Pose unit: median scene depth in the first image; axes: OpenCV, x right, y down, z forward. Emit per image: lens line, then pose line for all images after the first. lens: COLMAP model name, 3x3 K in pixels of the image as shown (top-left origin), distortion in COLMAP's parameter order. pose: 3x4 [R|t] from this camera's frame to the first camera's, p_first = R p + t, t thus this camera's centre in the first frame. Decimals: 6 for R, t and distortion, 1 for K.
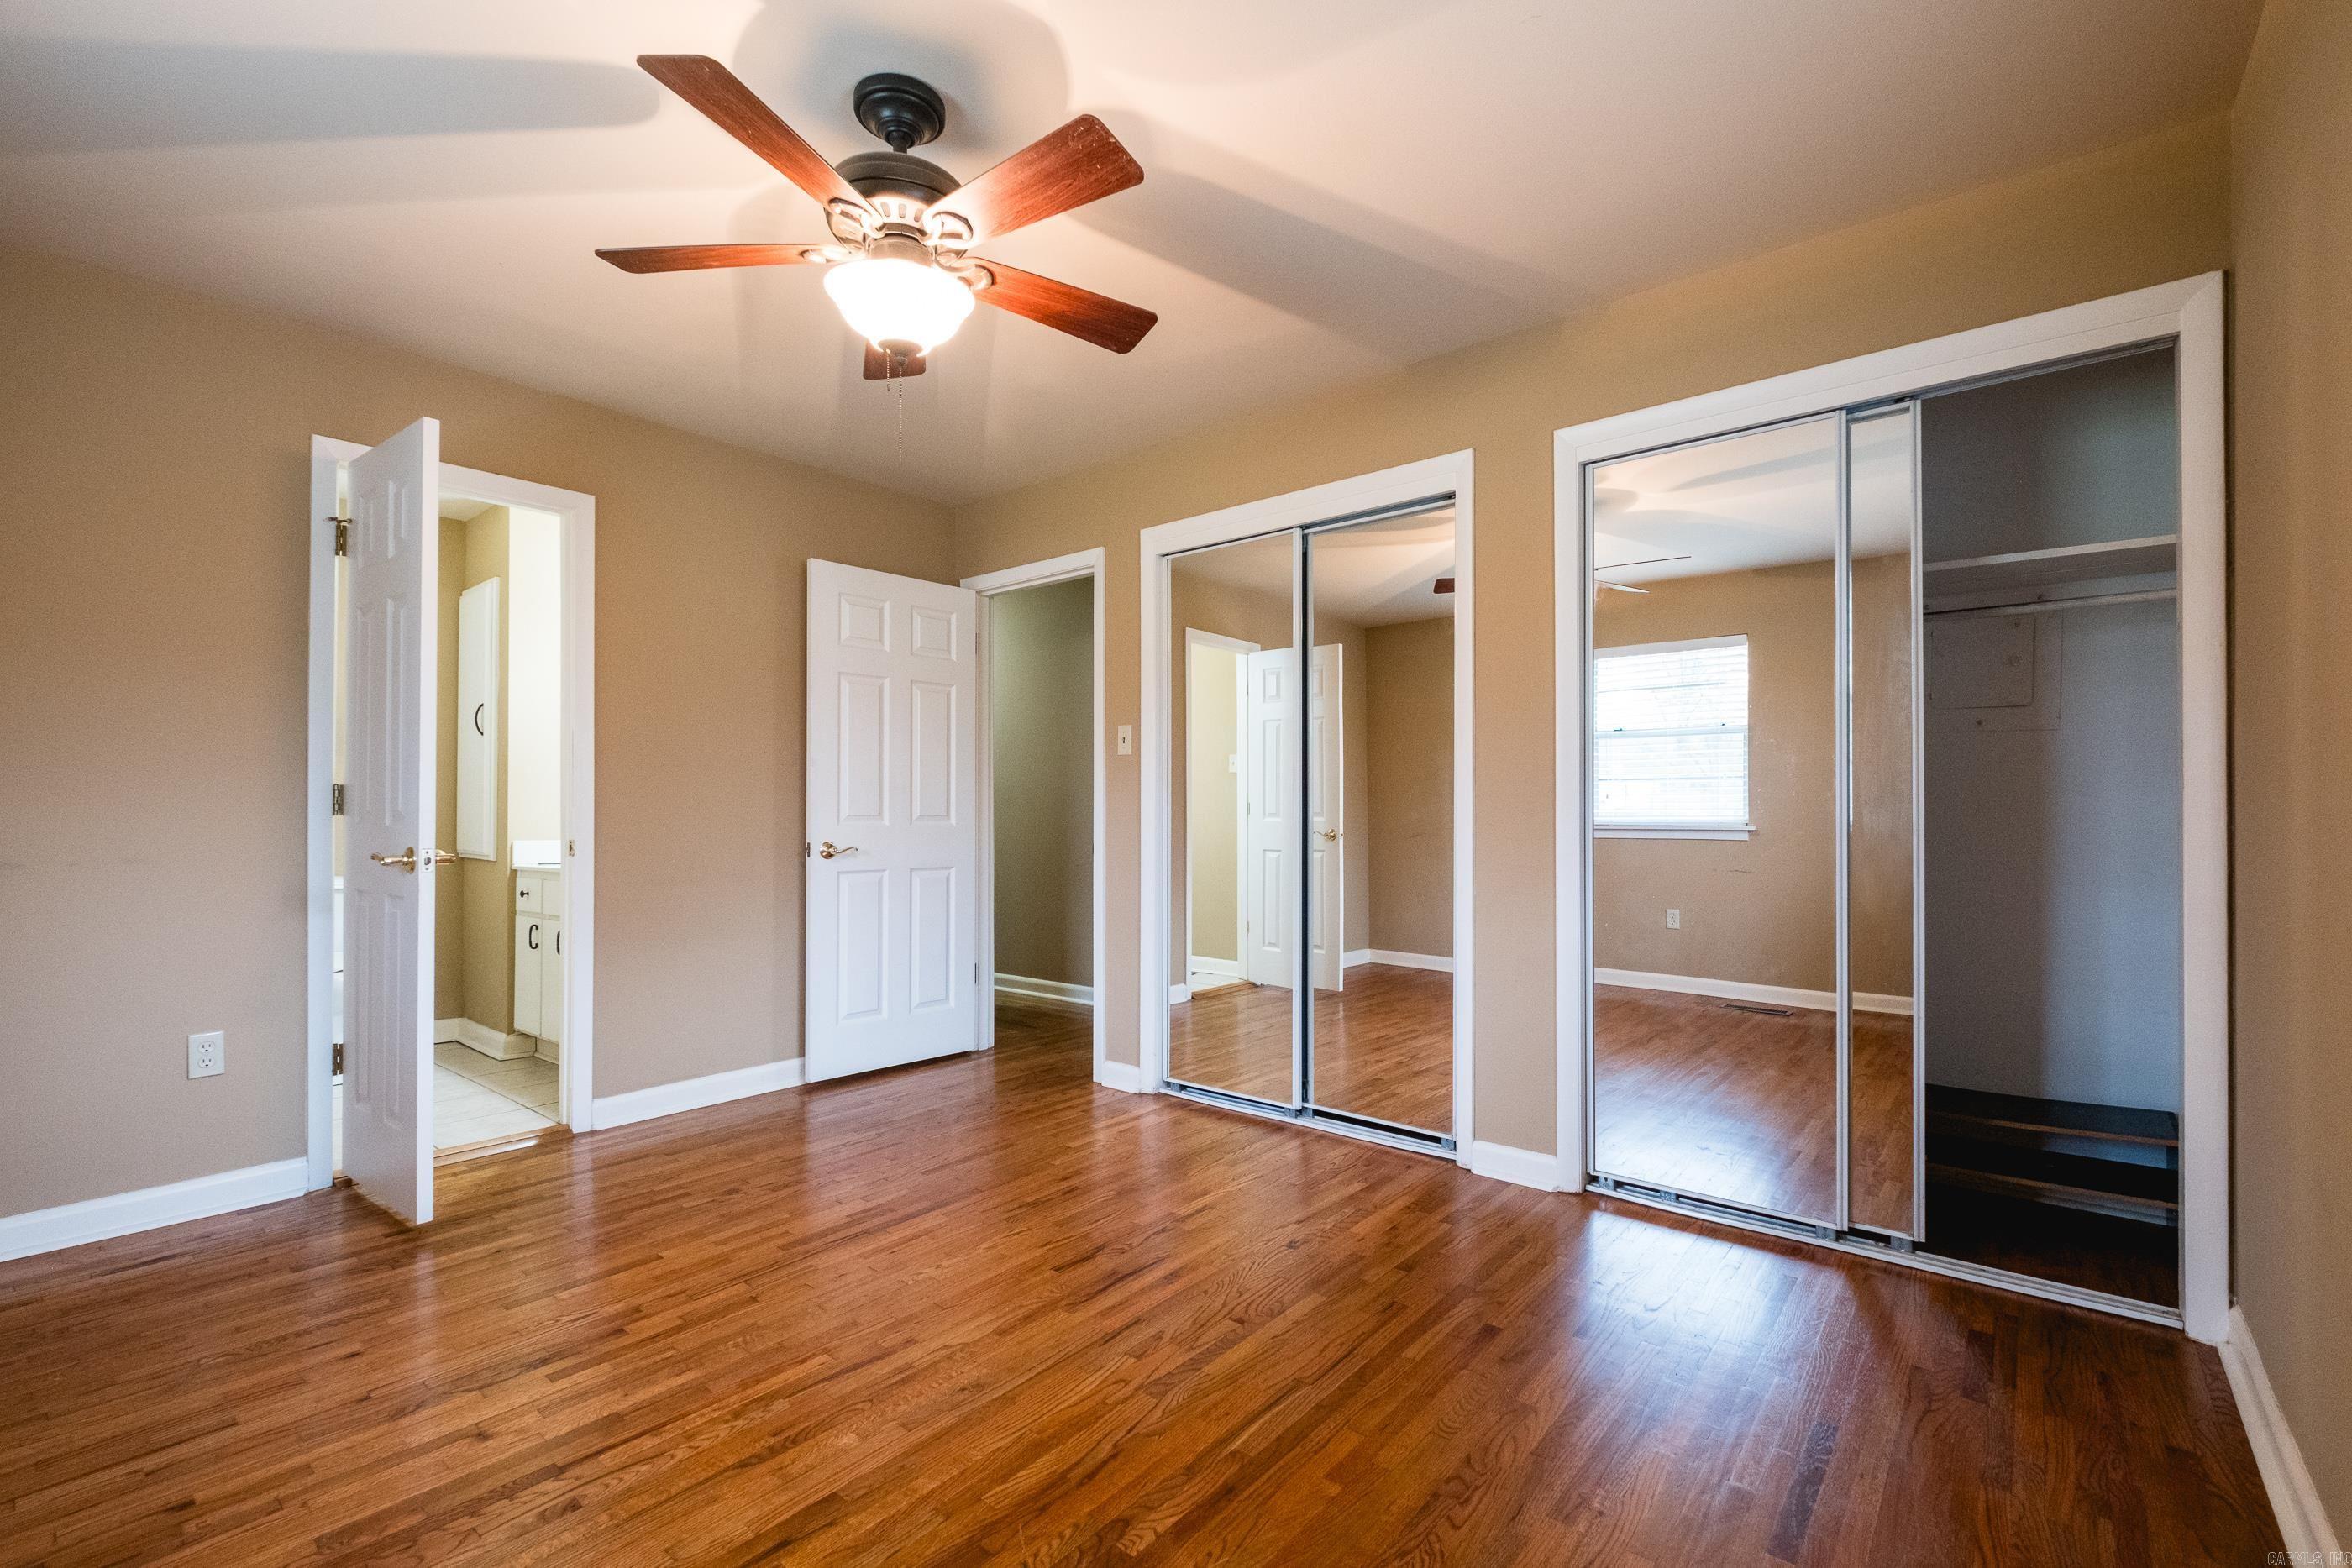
lens RADIAL K [[1031.3, 0, 1174.5], [0, 1031.3, 789.4], [0, 0, 1]] dist [-0.002128, -0.001839]
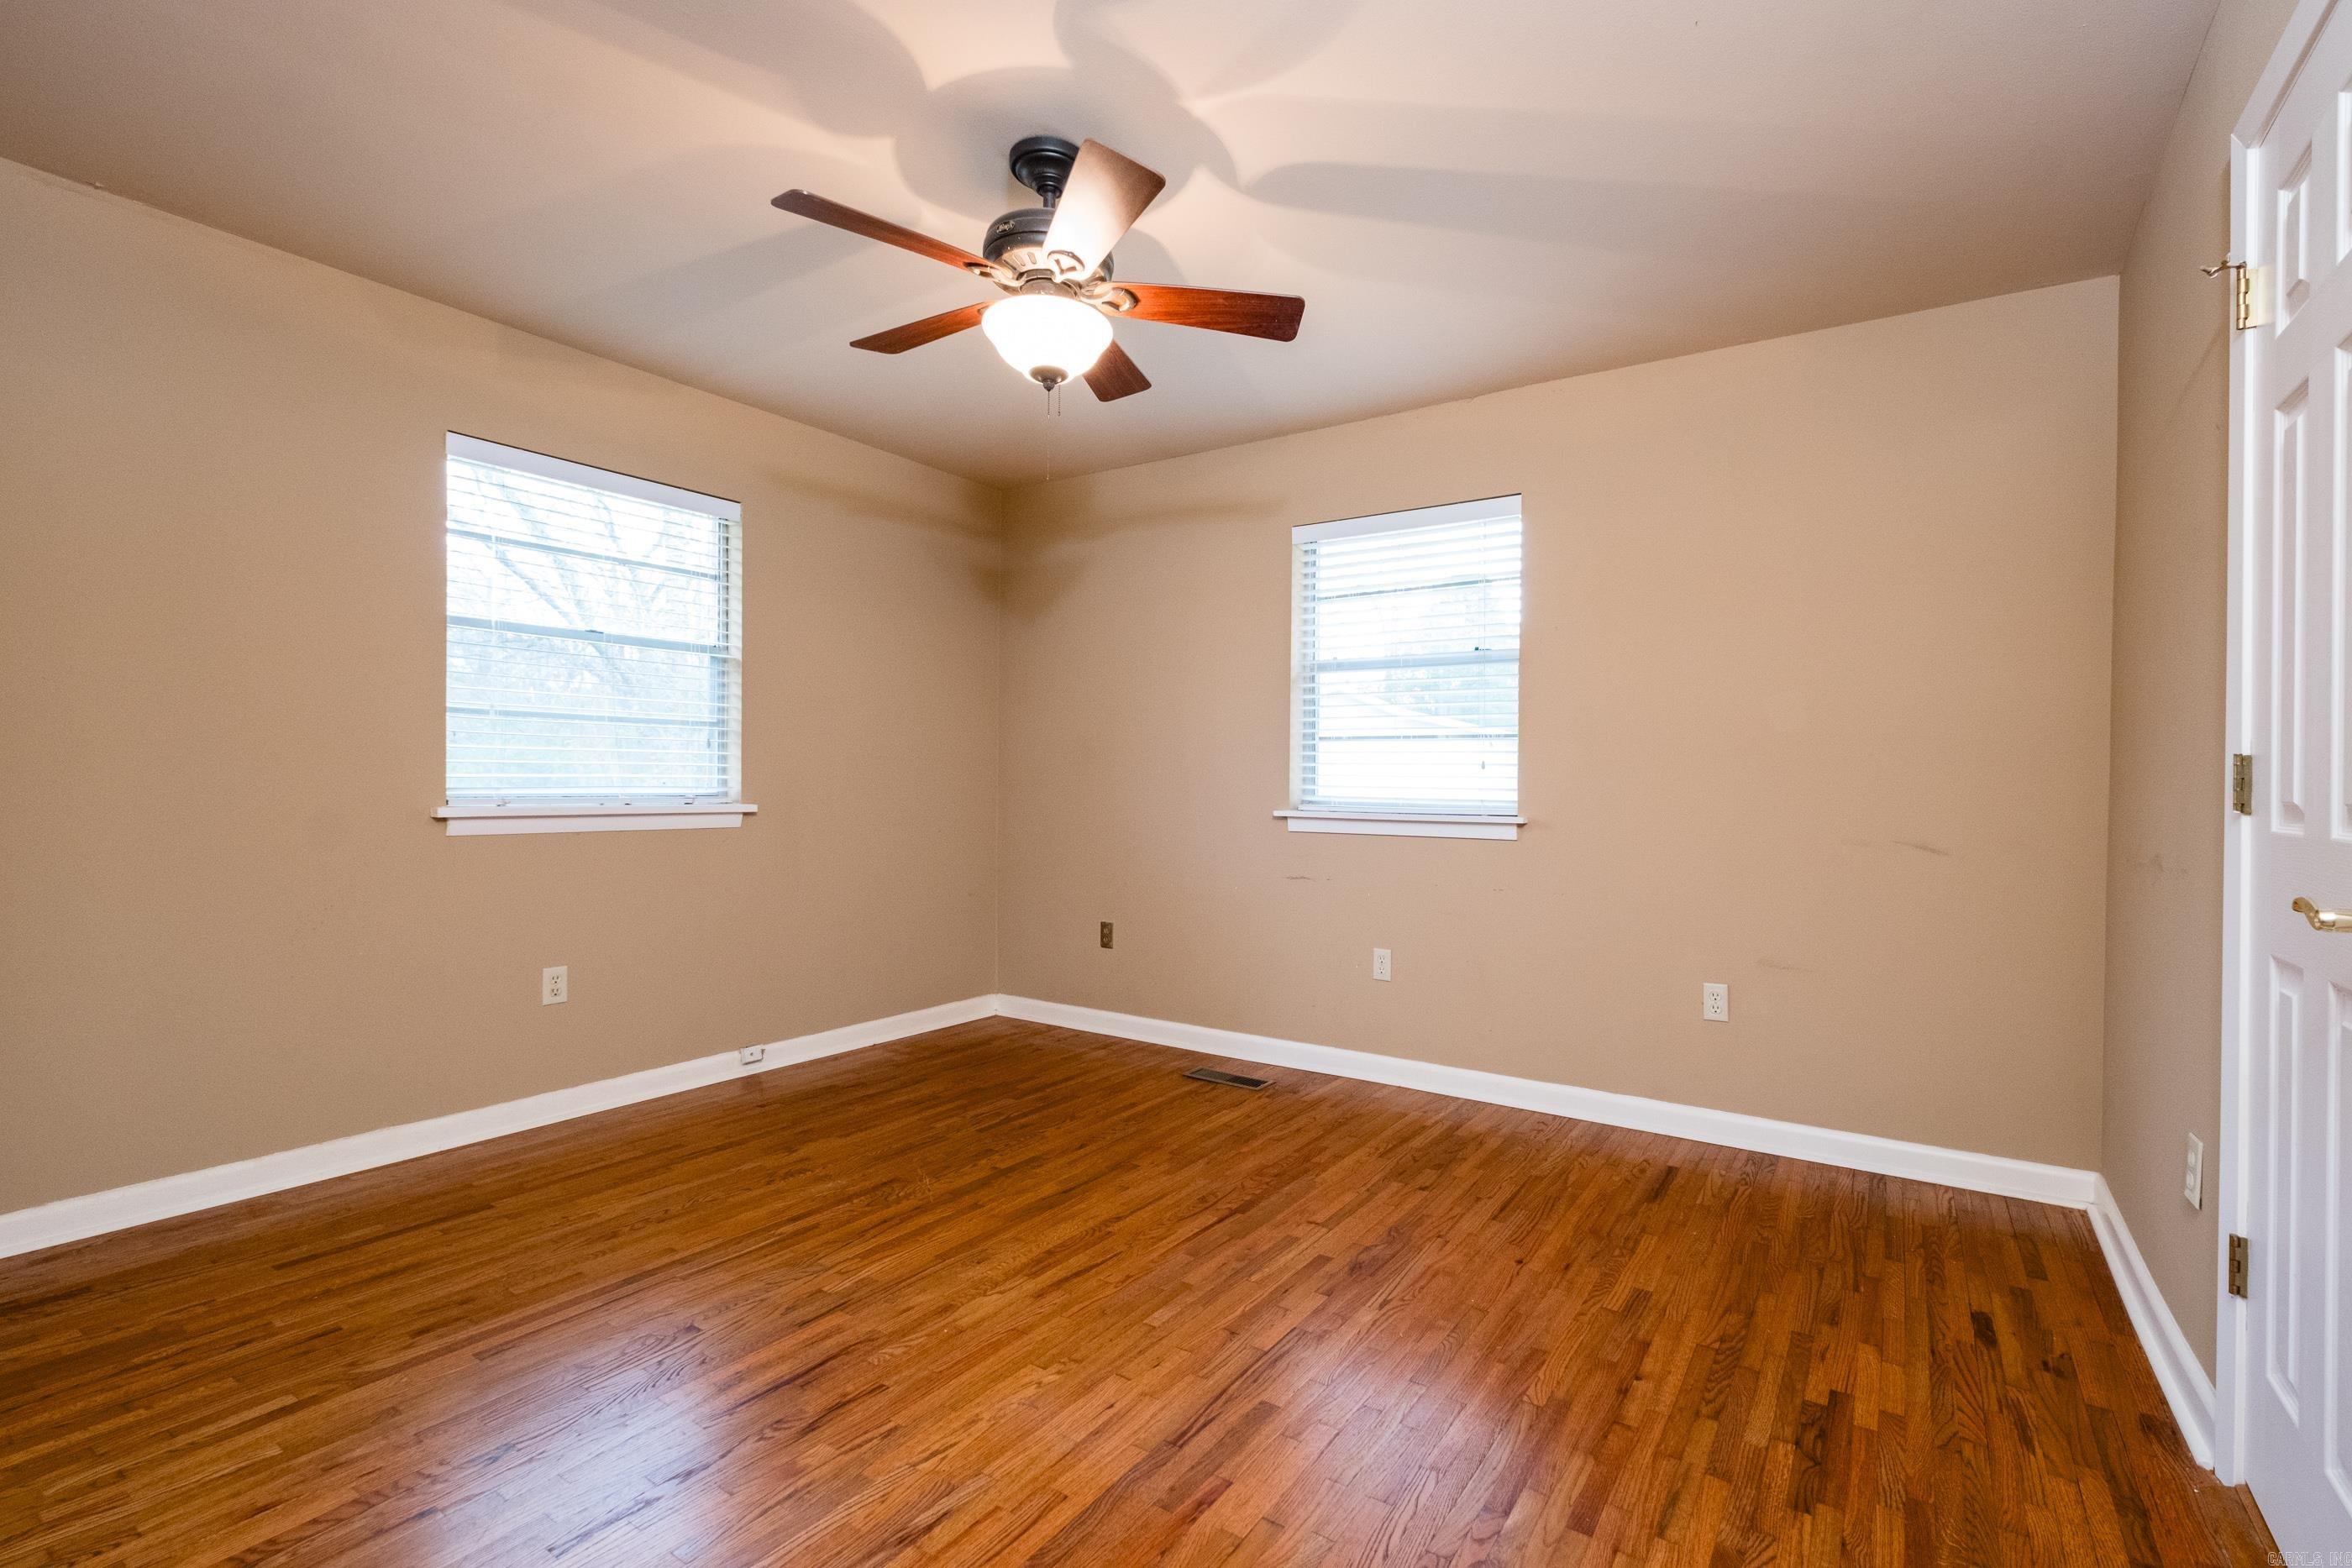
lens RADIAL K [[1031.3, 0, 1187.0], [0, 1031.3, 786.2], [0, 0, 1]] dist [-0.002128, -0.001839]
pose [[-0.996428, -0.003681, -0.084369, -0.309935], [-0.003492, 0.999991, -0.002390, 0.019844], [0.084377, -0.002087, -0.996432, 2.006738]]
